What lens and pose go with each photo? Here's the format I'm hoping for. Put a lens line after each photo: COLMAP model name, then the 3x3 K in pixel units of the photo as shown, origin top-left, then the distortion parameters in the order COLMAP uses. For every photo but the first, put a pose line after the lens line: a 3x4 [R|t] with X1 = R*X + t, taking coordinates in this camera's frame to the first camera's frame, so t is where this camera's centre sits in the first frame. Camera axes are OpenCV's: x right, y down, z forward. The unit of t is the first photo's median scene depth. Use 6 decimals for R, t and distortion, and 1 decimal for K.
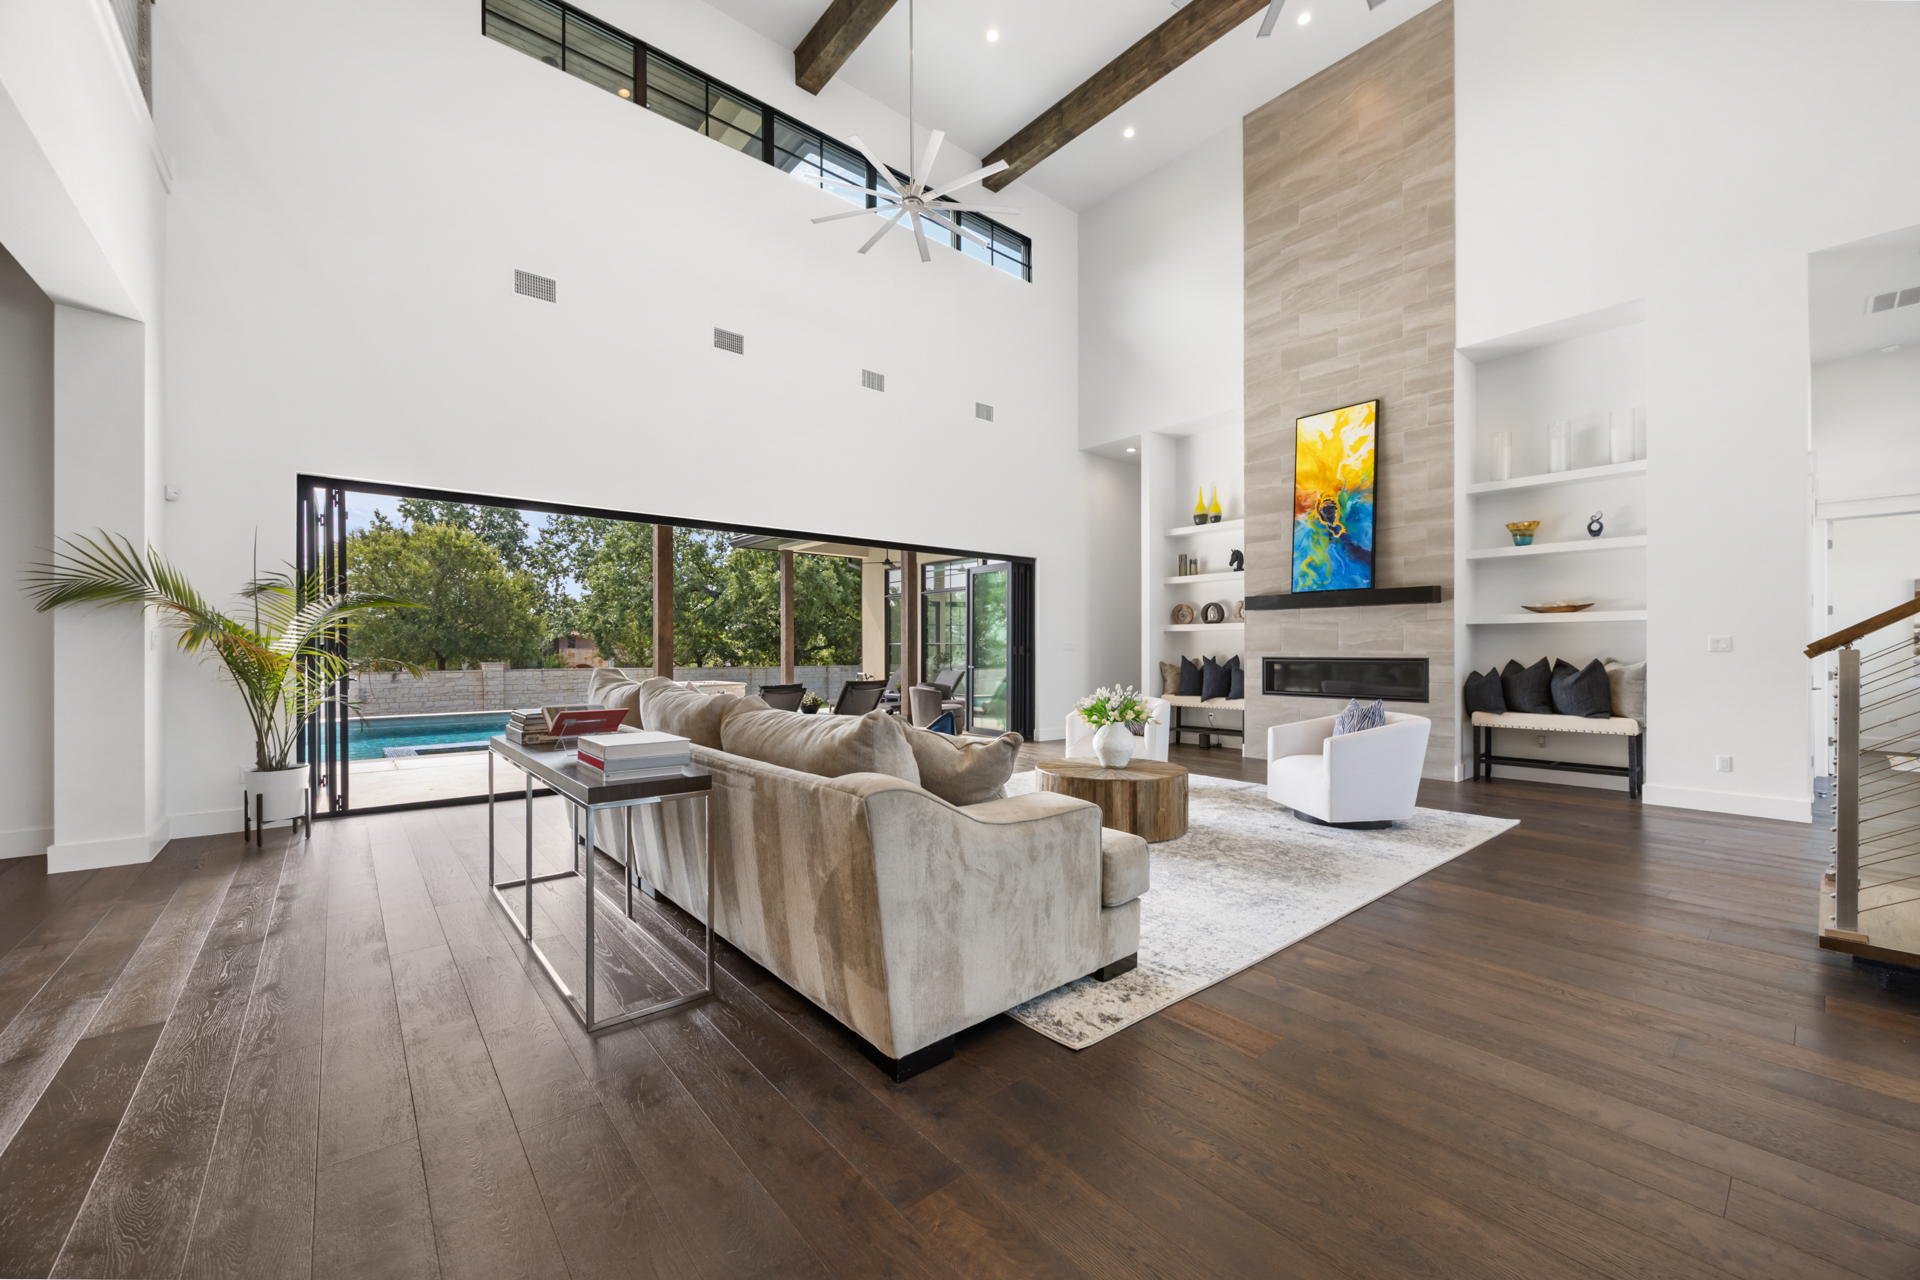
lens RADIAL K [[735.0, 0, 964.4], [0, 735.0, 653.0], [0, 0, 1]] dist [-0.001452, -0.000526]
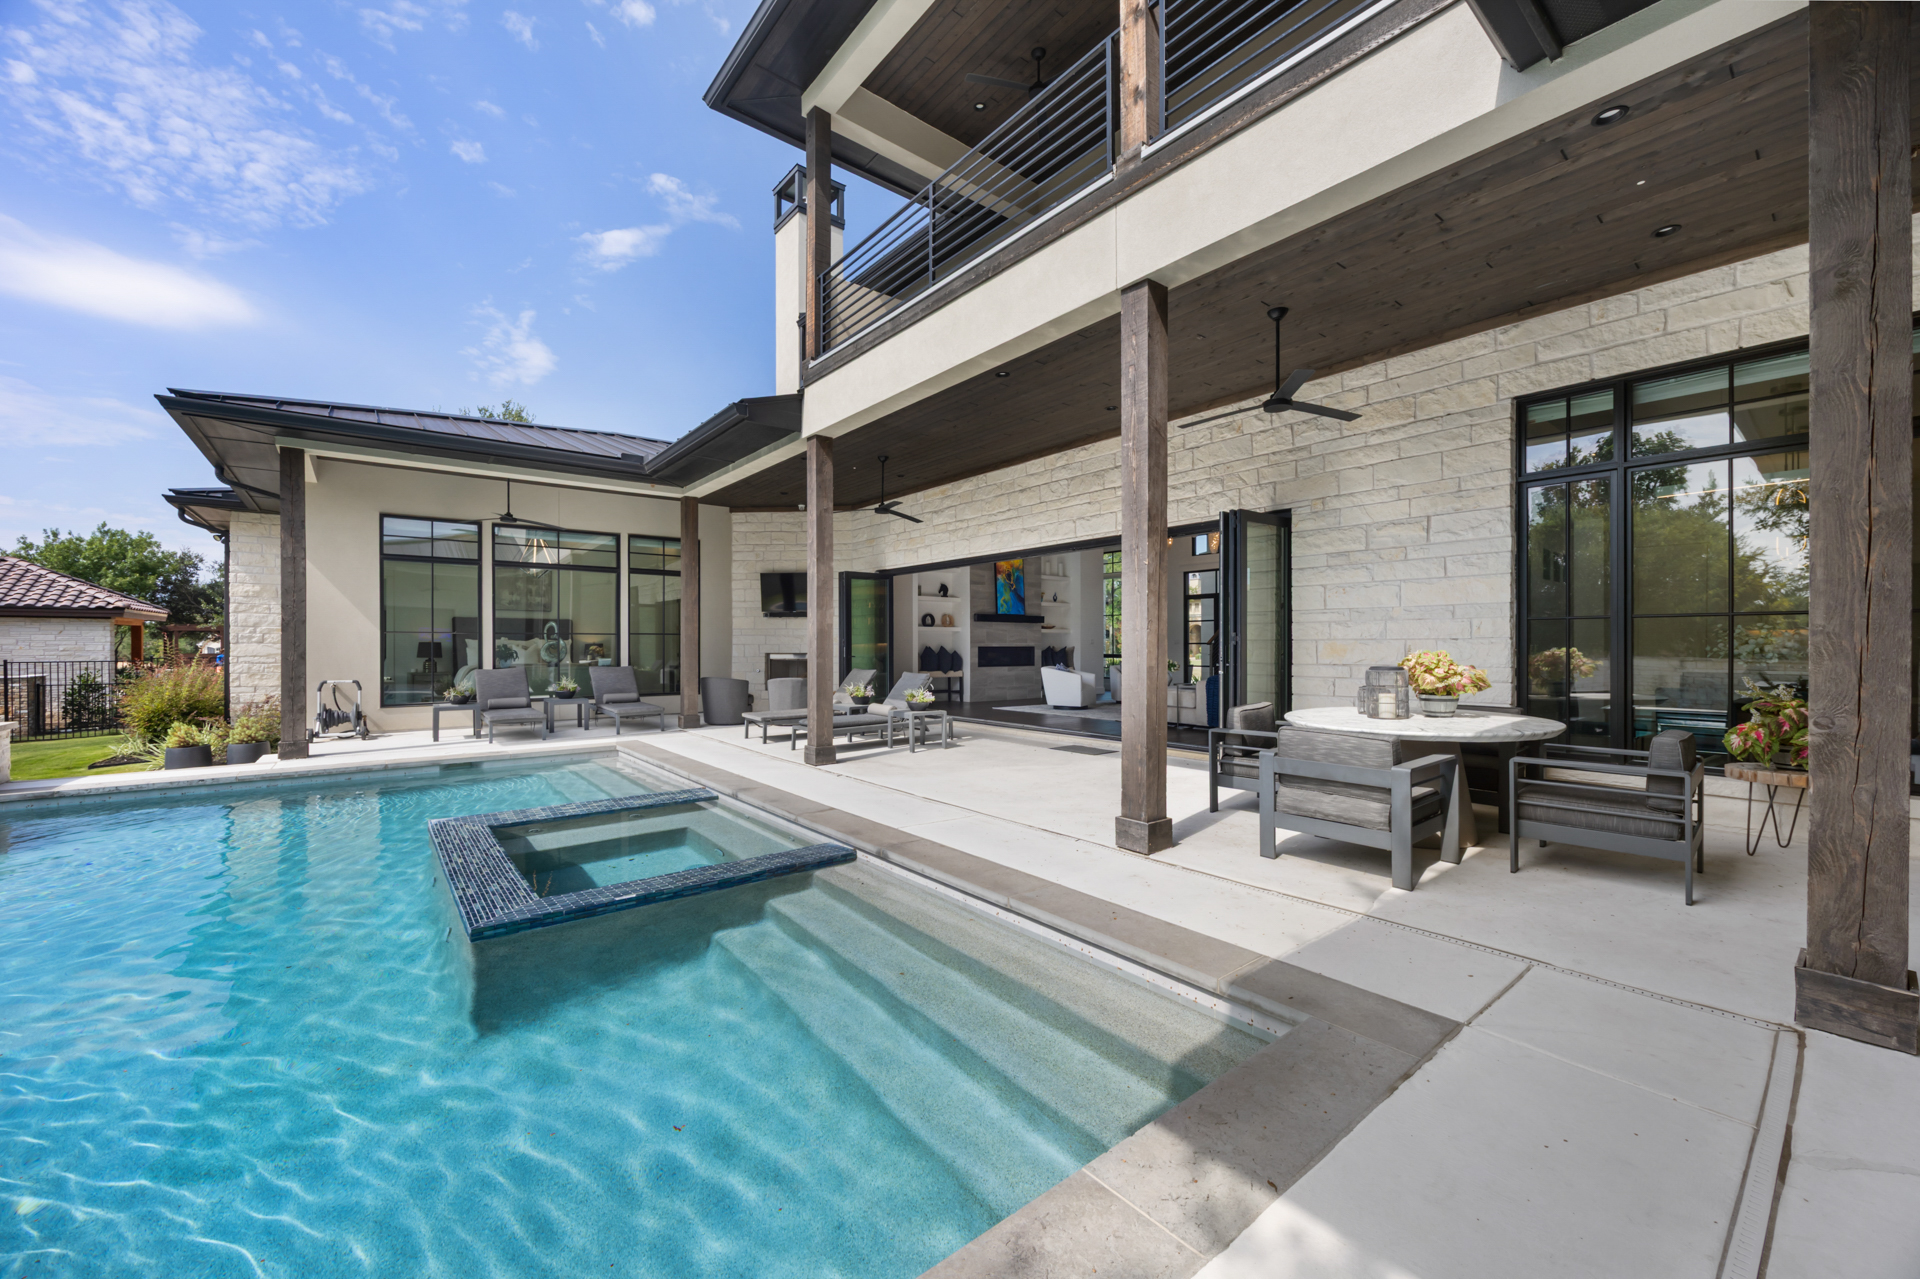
lens RADIAL K [[735.0, 0, 979.2], [0, 735.0, 655.2], [0, 0, 1]] dist [-0.001452, -0.000526]
pose [[0.012529, -0.014788, 0.999812, -1.523435], [0.003996, 0.999883, 0.014739, 0.000851], [-0.999914, 0.003810, 0.012586, 1.012099]]
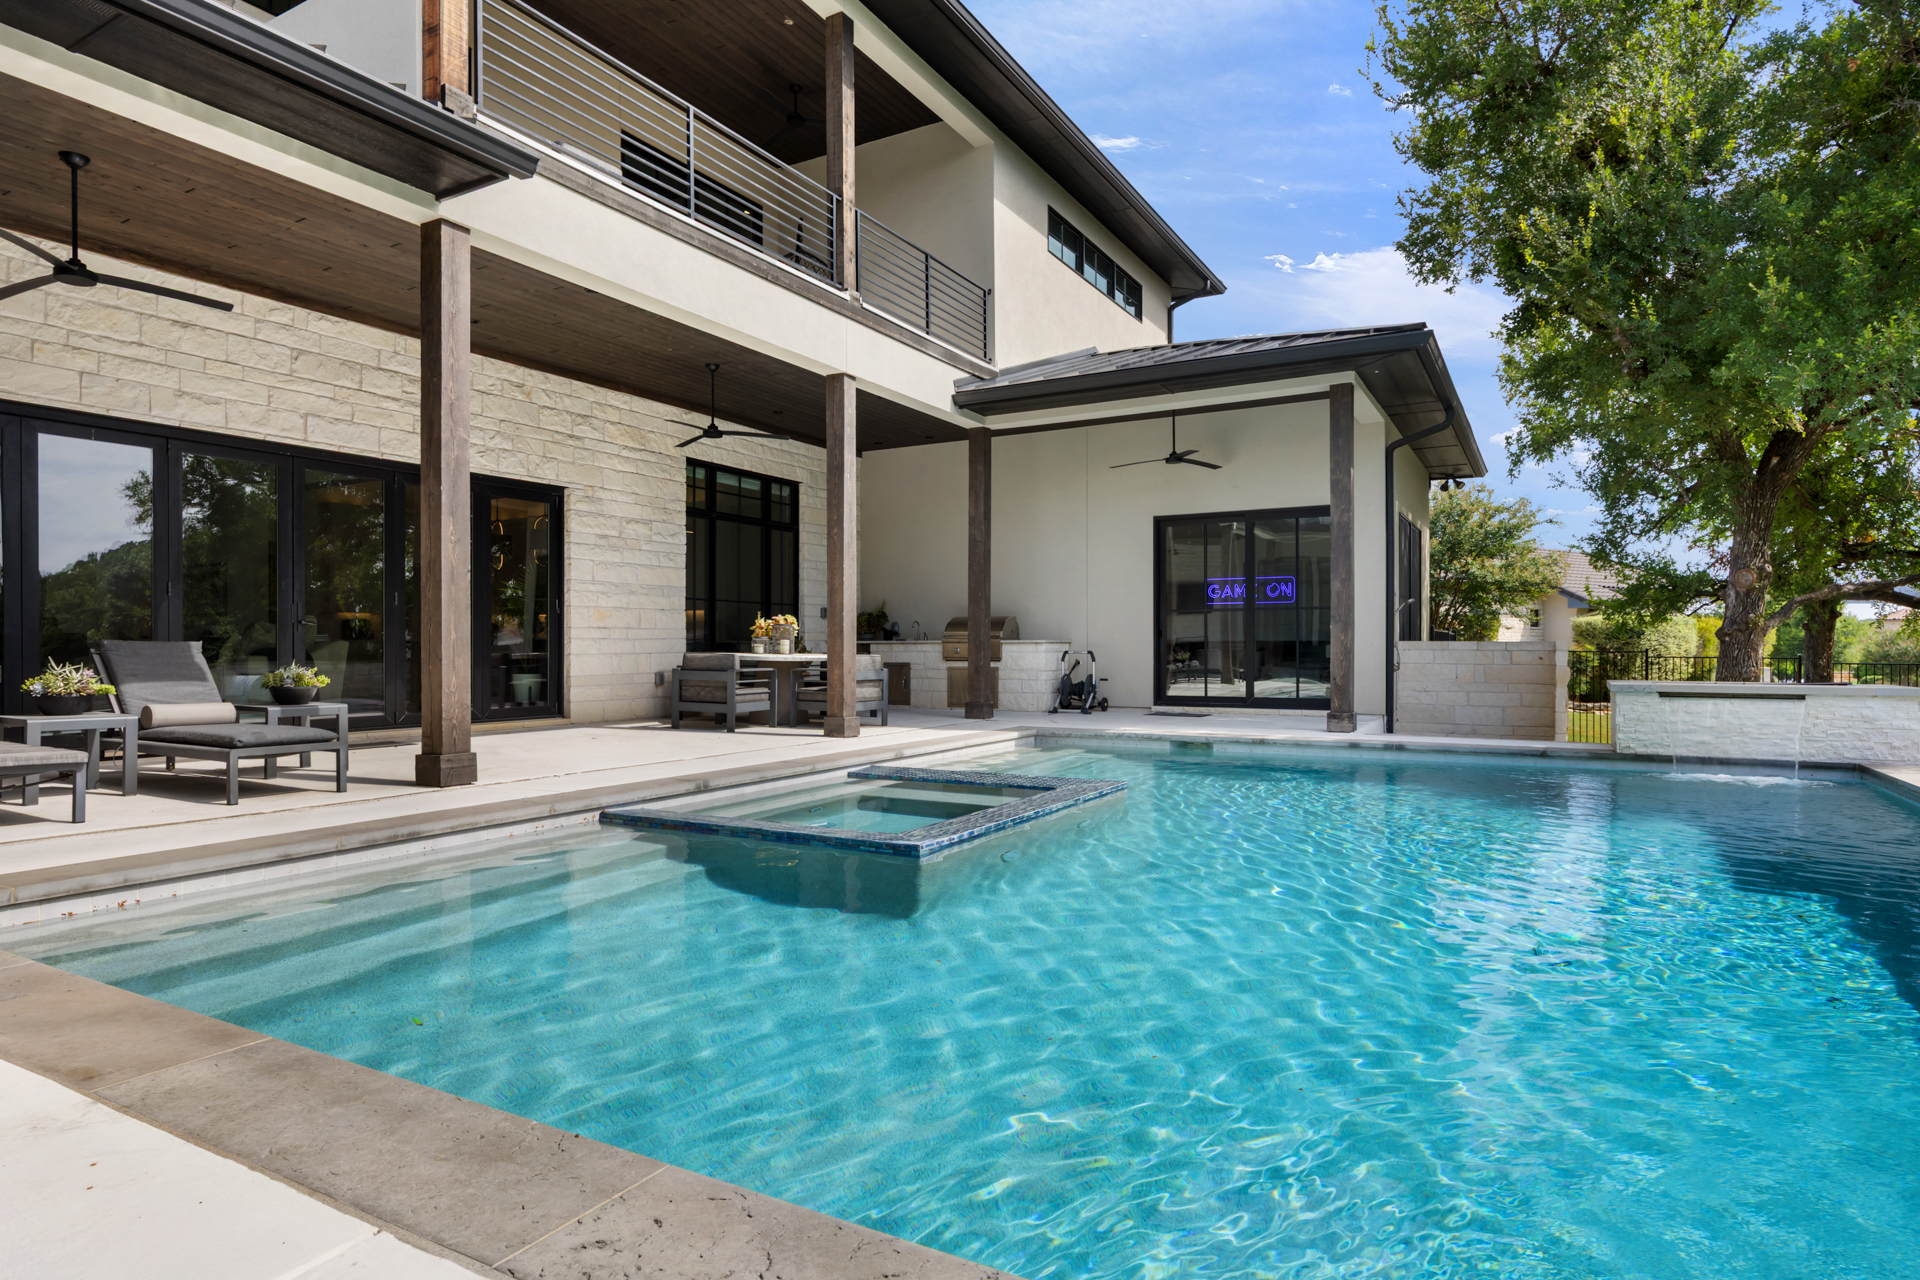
lens RADIAL K [[1088.6, 0, 962.9], [0, 1088.6, 644.4], [0, 0, 1]] dist [0.006000, 0.001676]
pose [[-0.936712, -0.005929, -0.350051, -0.565482], [-0.008111, 0.999956, 0.004768, 0.040012], [0.350007, 0.007305, -0.936718, 2.270331]]
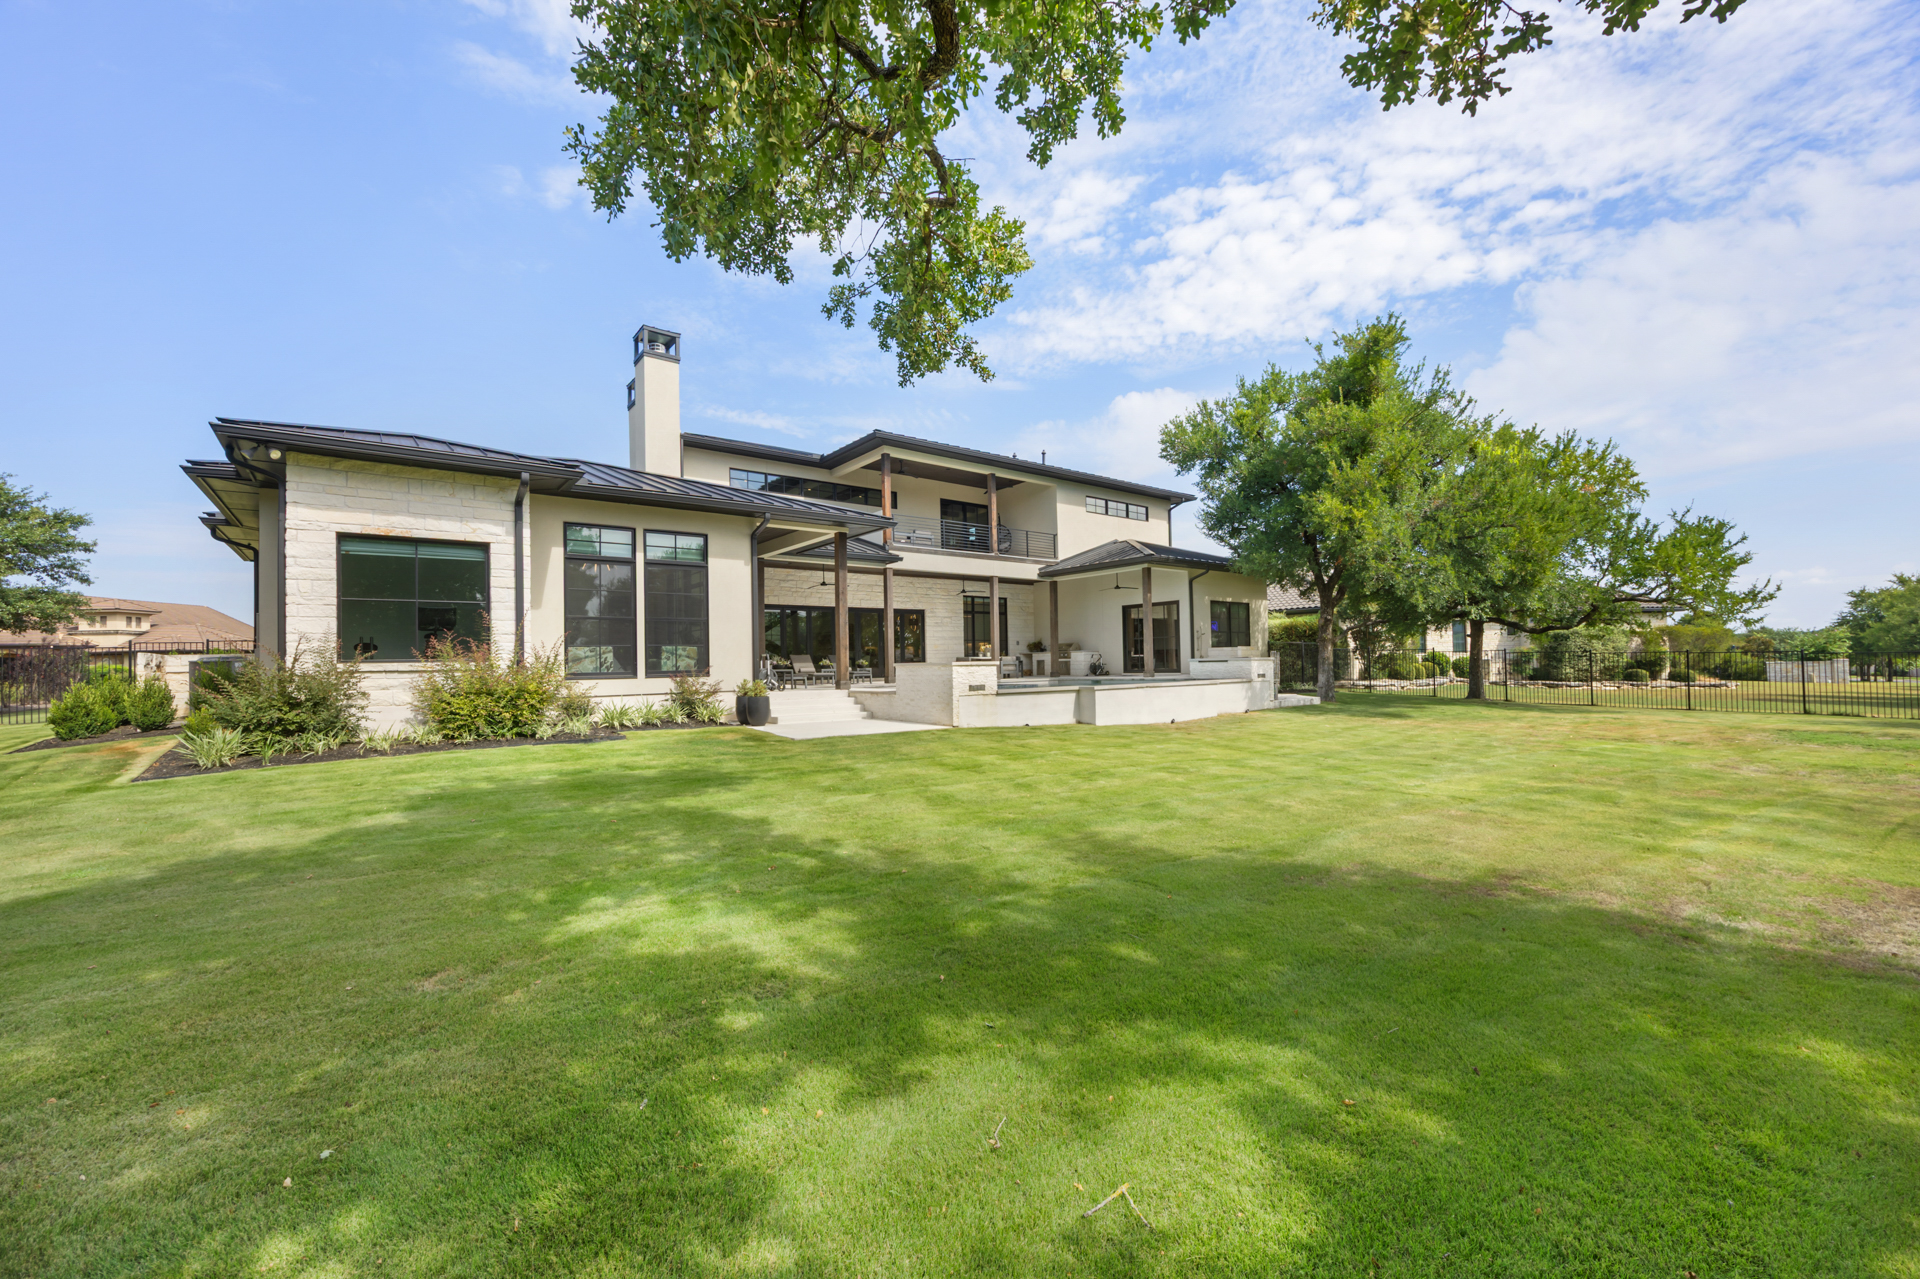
lens RADIAL K [[735.0, 0, 964.0], [0, 735.0, 645.6], [0, 0, 1]] dist [-0.001452, -0.000526]
pose [[-0.999695, 0.014734, 0.019816, -0.834533], [0.014427, 0.999775, -0.015556, 0.062149], [-0.020041, -0.015265, -0.999683, 4.180386]]
